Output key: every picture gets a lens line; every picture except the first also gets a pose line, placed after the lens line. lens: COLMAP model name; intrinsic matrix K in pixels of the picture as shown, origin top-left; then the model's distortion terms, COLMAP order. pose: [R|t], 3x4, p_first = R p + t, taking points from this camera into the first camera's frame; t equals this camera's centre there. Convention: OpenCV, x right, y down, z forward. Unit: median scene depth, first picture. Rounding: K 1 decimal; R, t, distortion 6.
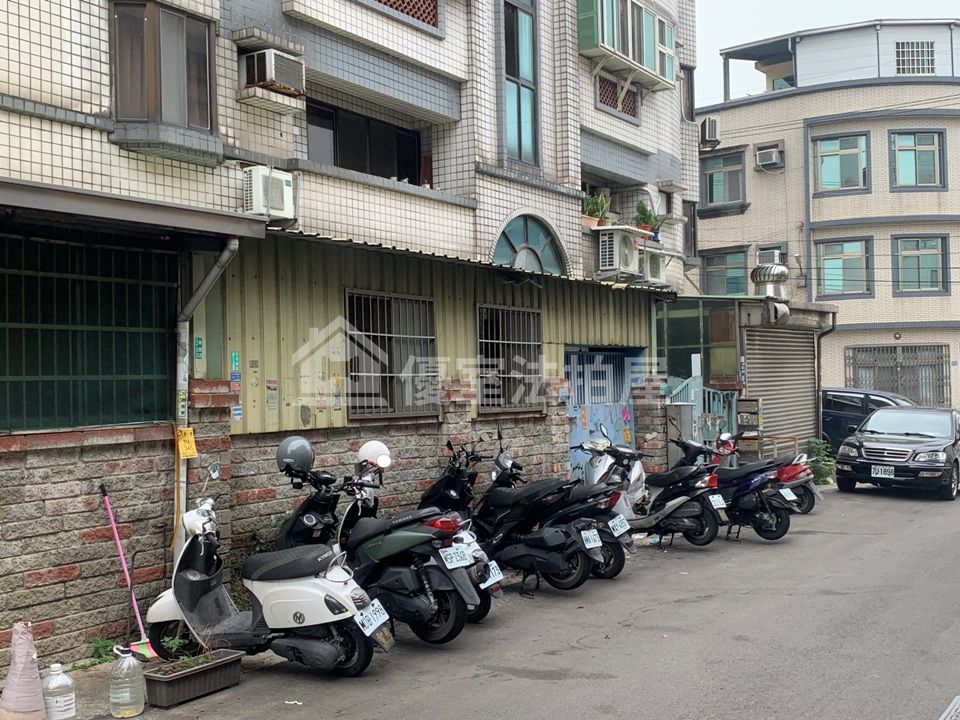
lens RADIAL K [[1092.8, 0, 493.7], [0, 1092.8, 372.7], [0, 0, 1]] dist [0.018508, 0.000000]
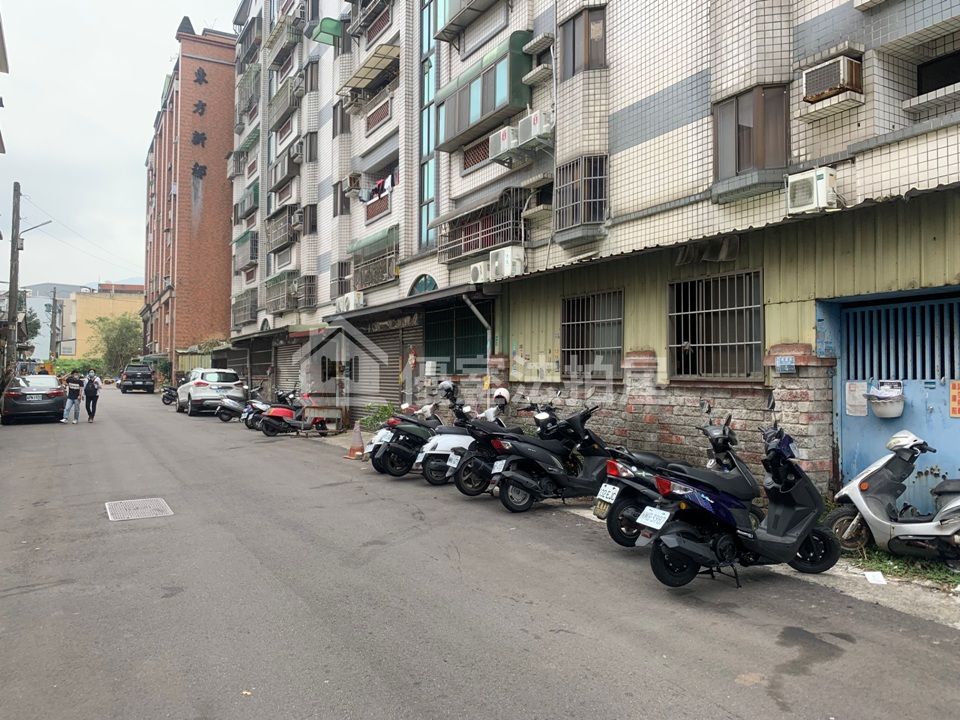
lens RADIAL K [[737.8, 0, 470.5], [0, 737.8, 352.4], [0, 0, 1]] dist [0.034083, -0.042517]
pose [[-0.479421, -0.010128, -0.877526, 0.761111], [0.016463, 0.999654, -0.020531, 0.021625], [0.877431, -0.024290, -0.479088, 1.202509]]
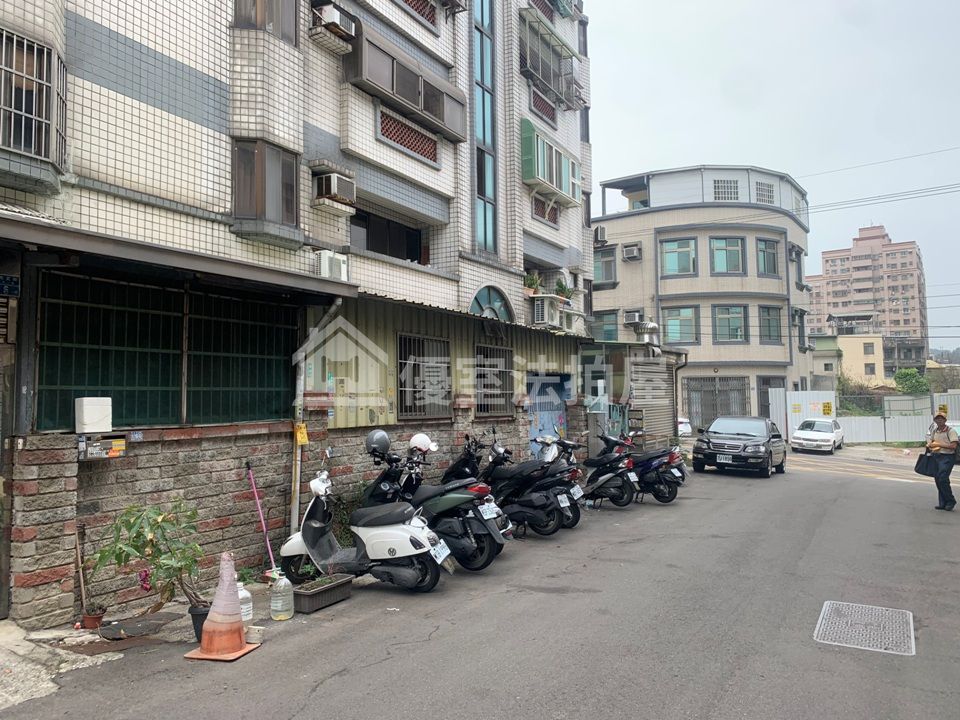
lens RADIAL K [[737.8, 0, 480.4], [0, 737.8, 351.2], [0, 0, 1]] dist [0.034083, -0.042517]
pose [[0.997909, 0.013159, 0.063277, -0.073375], [-0.009554, 0.998332, -0.056940, 0.004888], [-0.063921, 0.056217, 0.996370, -0.012967]]
